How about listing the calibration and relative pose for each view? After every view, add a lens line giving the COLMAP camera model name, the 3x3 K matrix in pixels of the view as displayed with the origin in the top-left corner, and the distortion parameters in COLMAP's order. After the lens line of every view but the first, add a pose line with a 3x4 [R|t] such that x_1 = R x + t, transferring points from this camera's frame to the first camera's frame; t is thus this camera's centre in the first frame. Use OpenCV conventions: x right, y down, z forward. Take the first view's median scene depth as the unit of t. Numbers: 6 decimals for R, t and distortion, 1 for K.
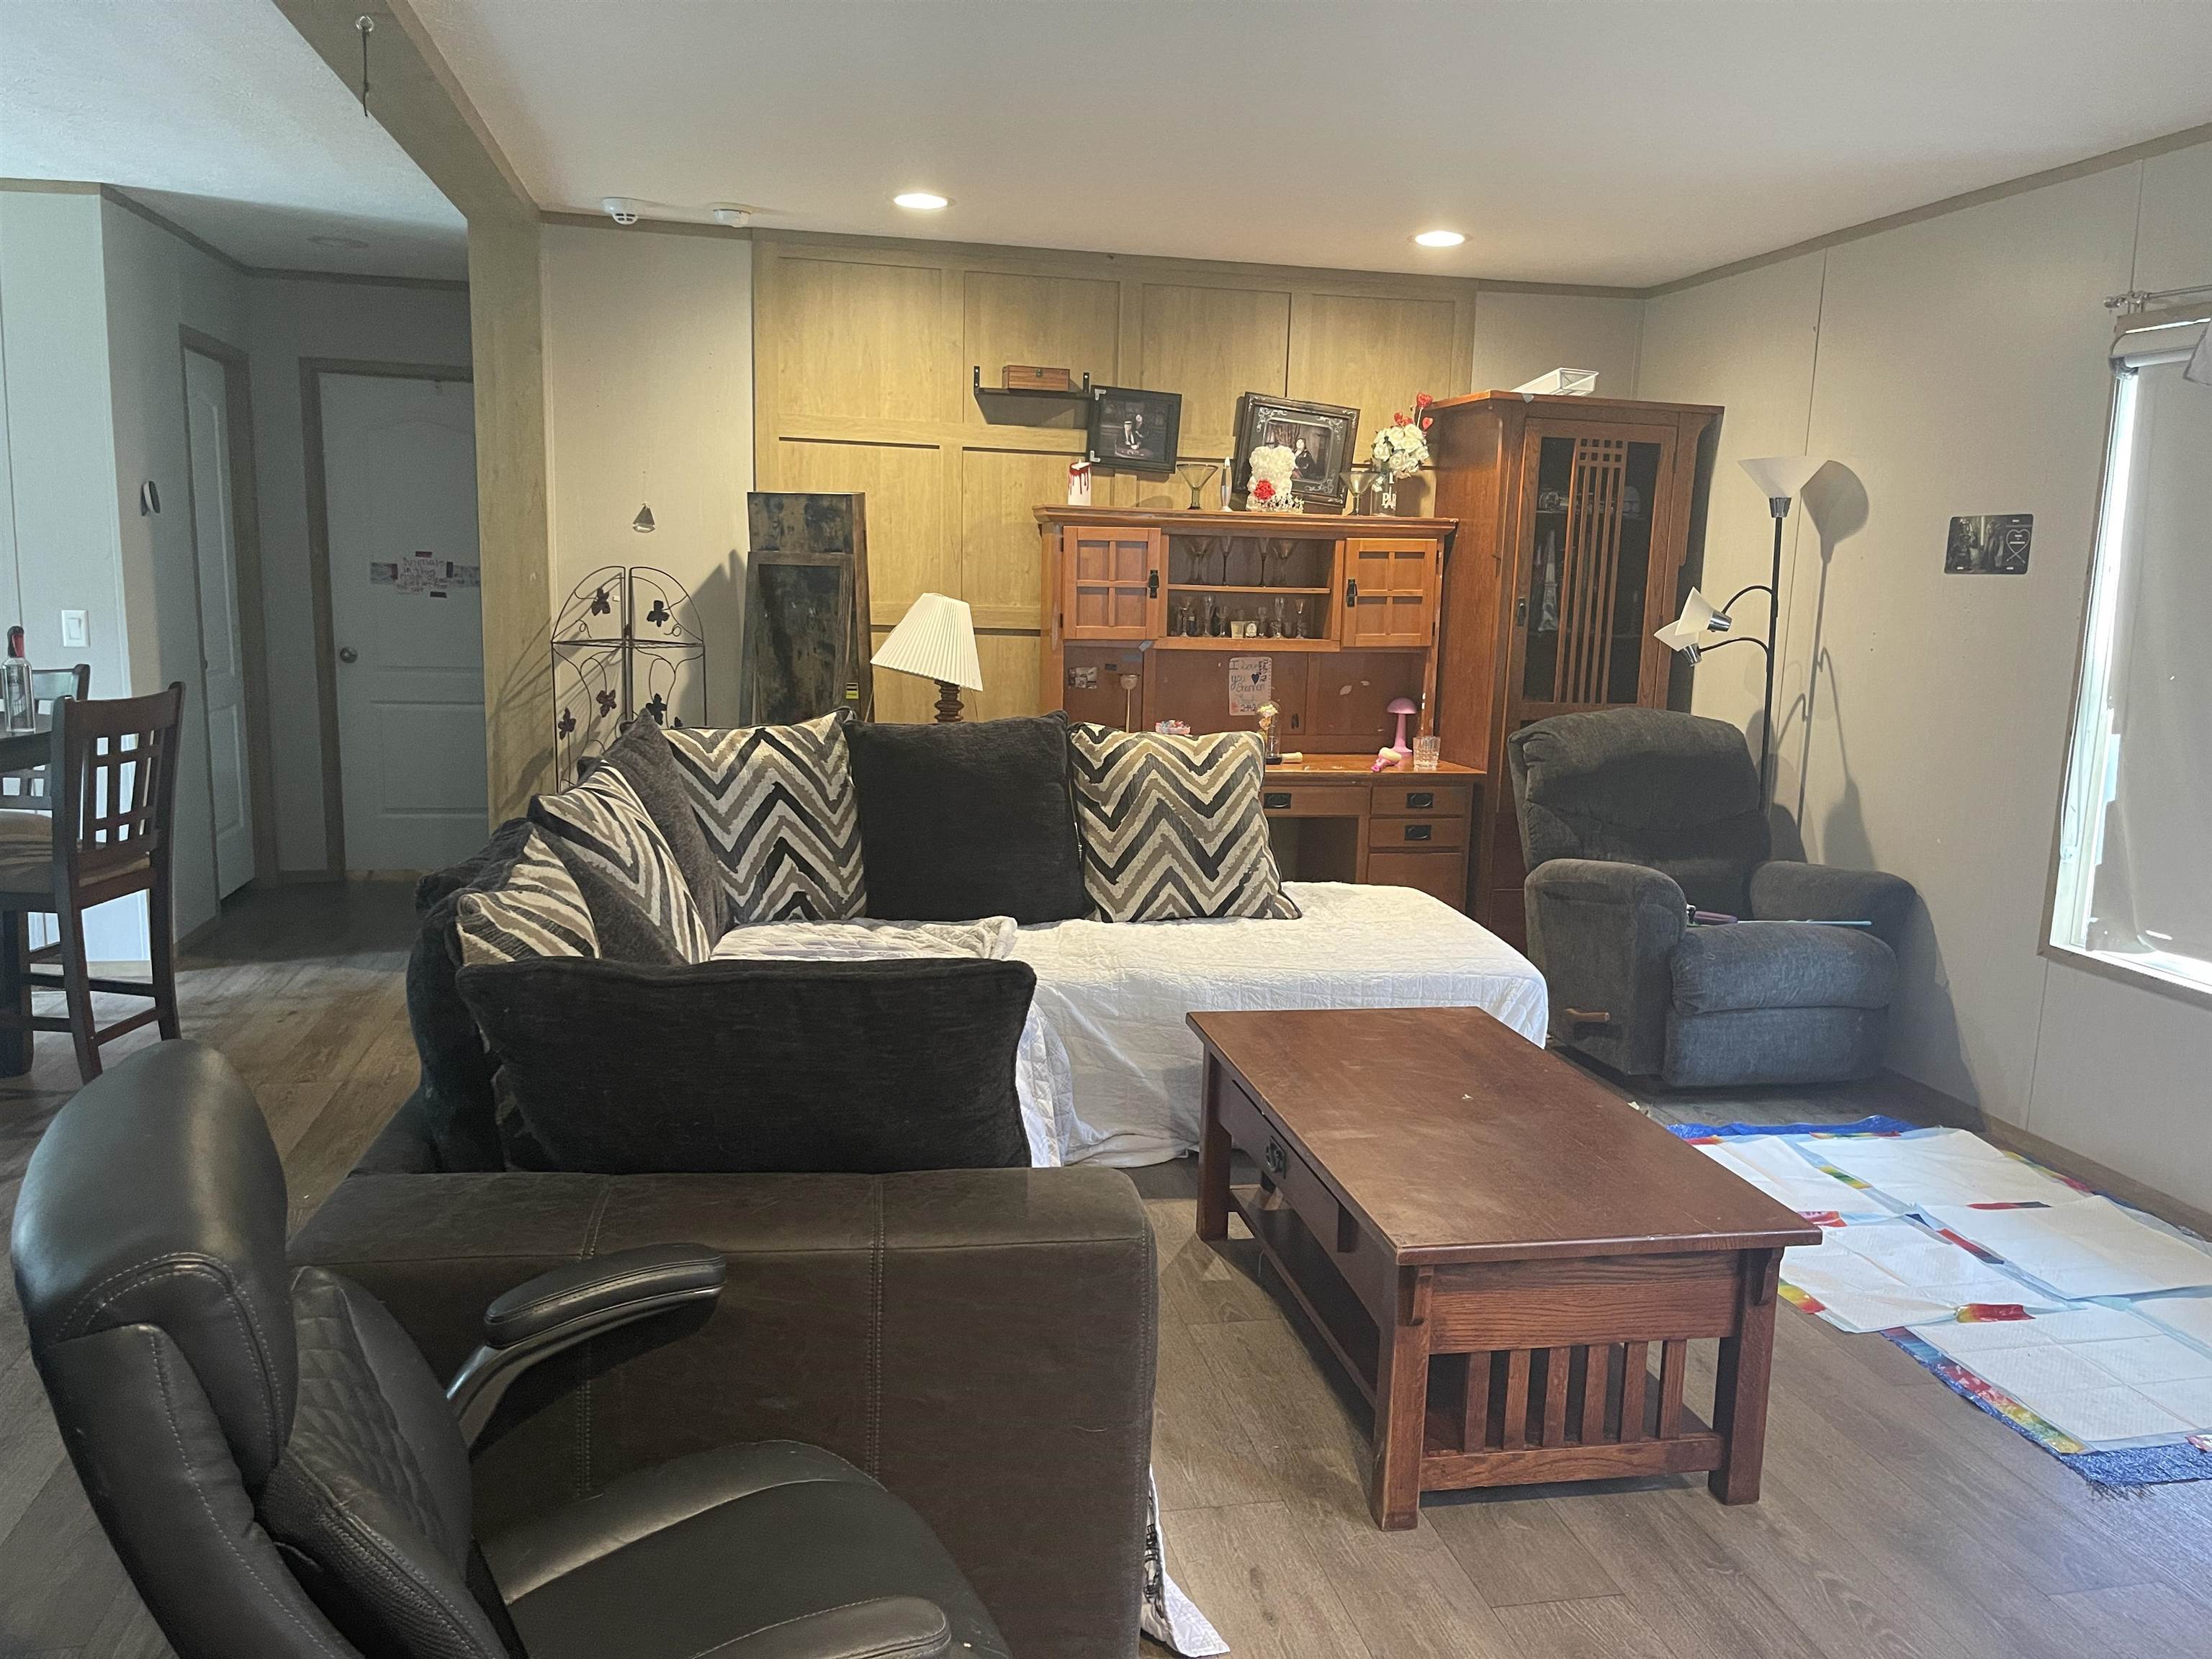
lens RADIAL K [[1687.0, 0, 1118.9], [0, 1687.0, 840.1], [0, 0, 1]] dist [0.065390, -0.081407]
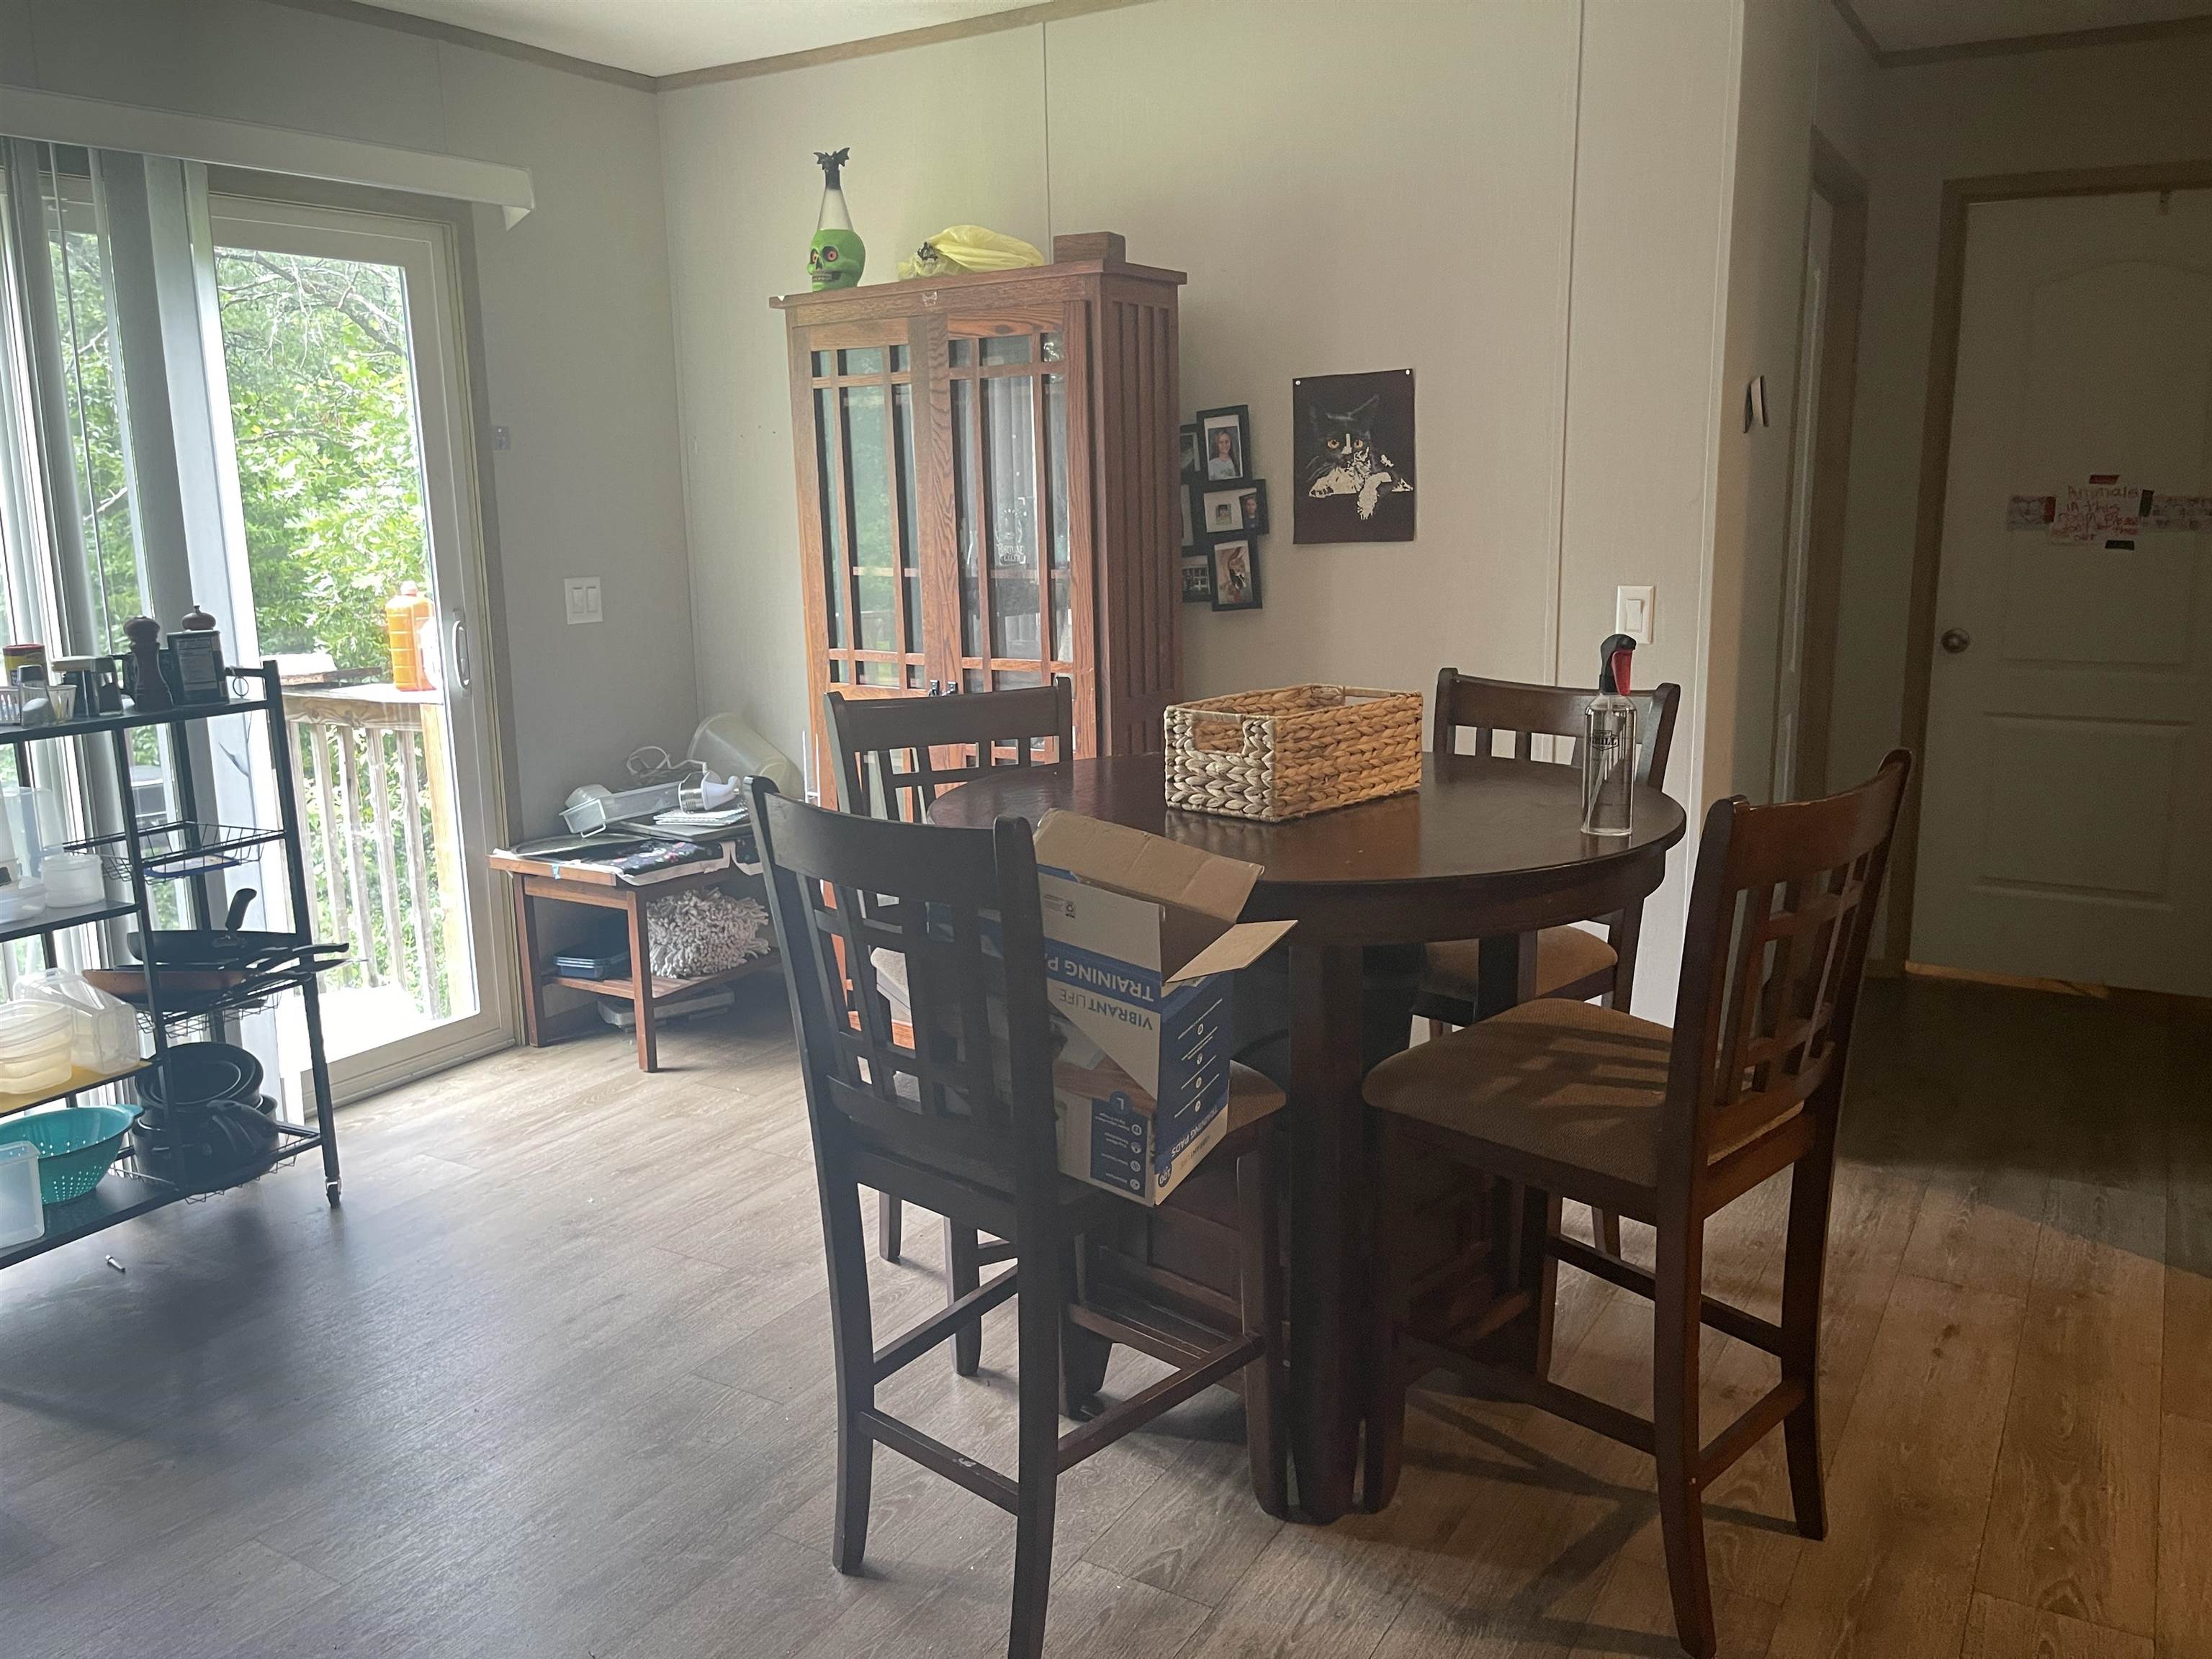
lens RADIAL K [[1687.0, 0, 1105.2], [0, 1687.0, 827.4], [0, 0, 1]] dist [0.065390, -0.081407]
pose [[0.722119, 0.097289, -0.684893, -0.315417], [-0.079919, 0.995165, 0.057100, -0.066090], [0.687137, 0.013503, 0.726403, 0.410053]]
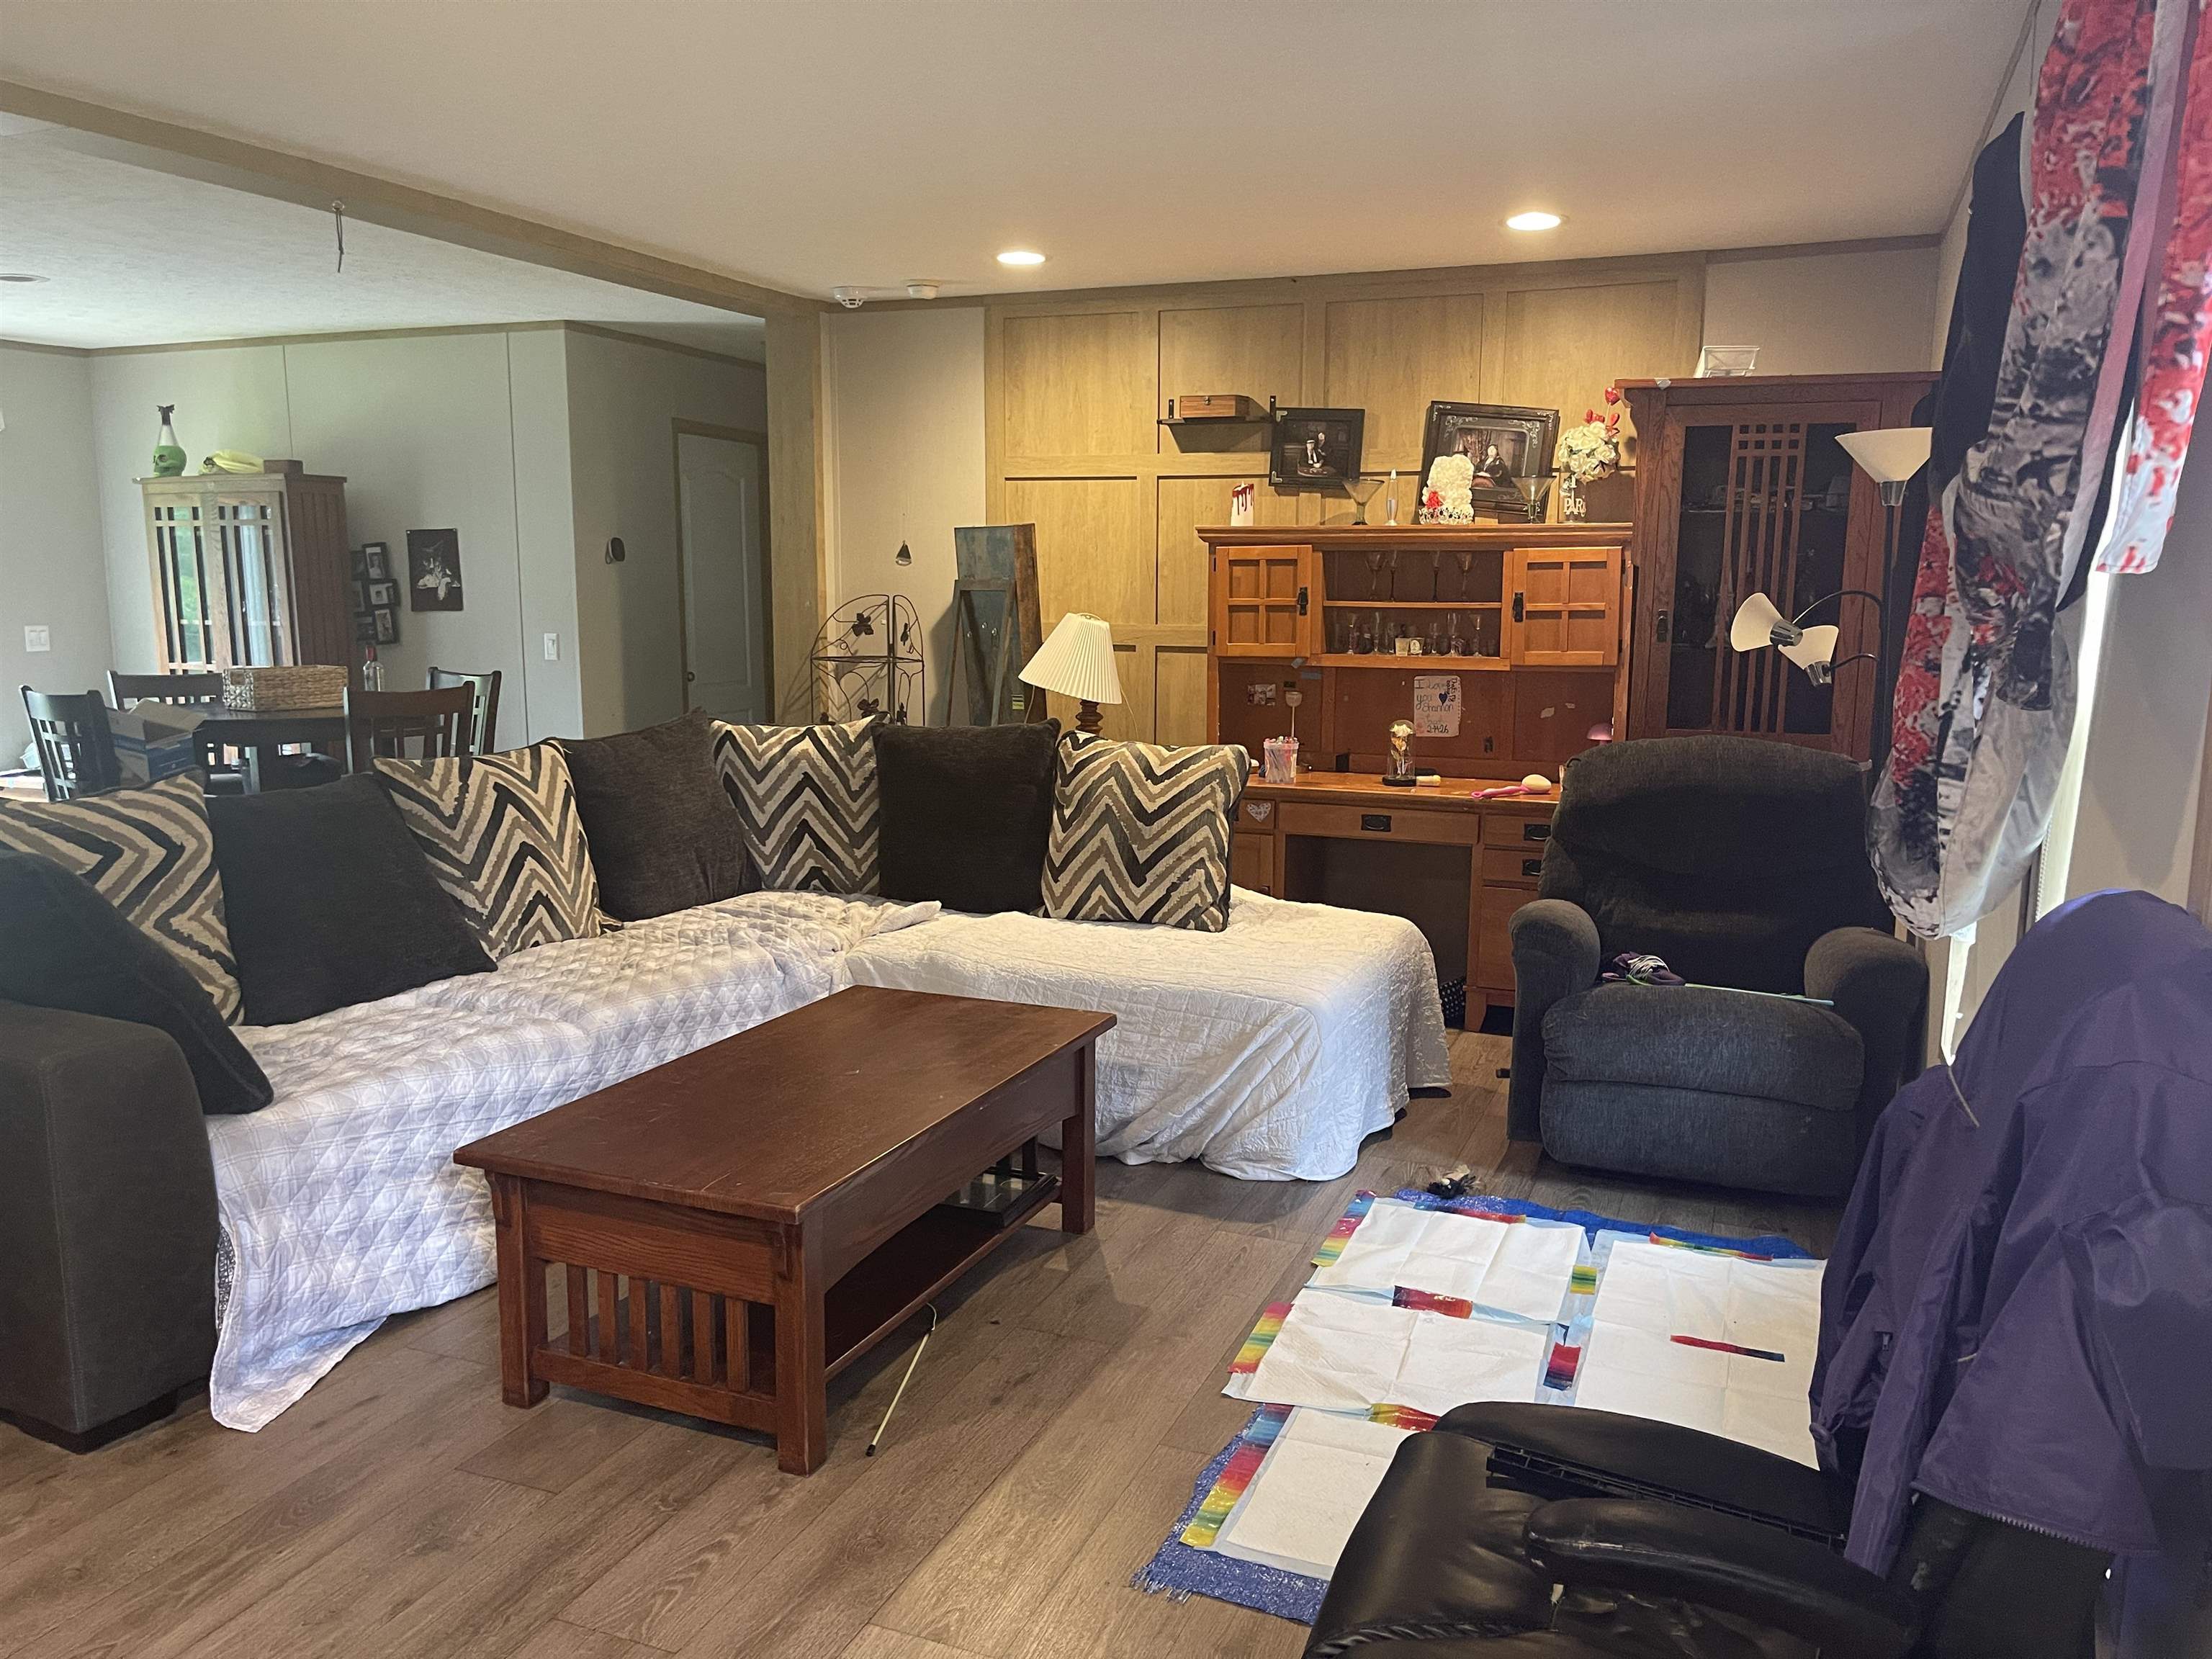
lens RADIAL K [[1687.0, 0, 1109.3], [0, 1687.0, 844.8], [0, 0, 1]] dist [0.065390, -0.081407]
pose [[0.829811, 0.063636, -0.554404, 0.538690], [-0.074253, 0.997234, 0.003327, -0.003024], [0.553082, 0.038405, 0.832241, 0.120519]]
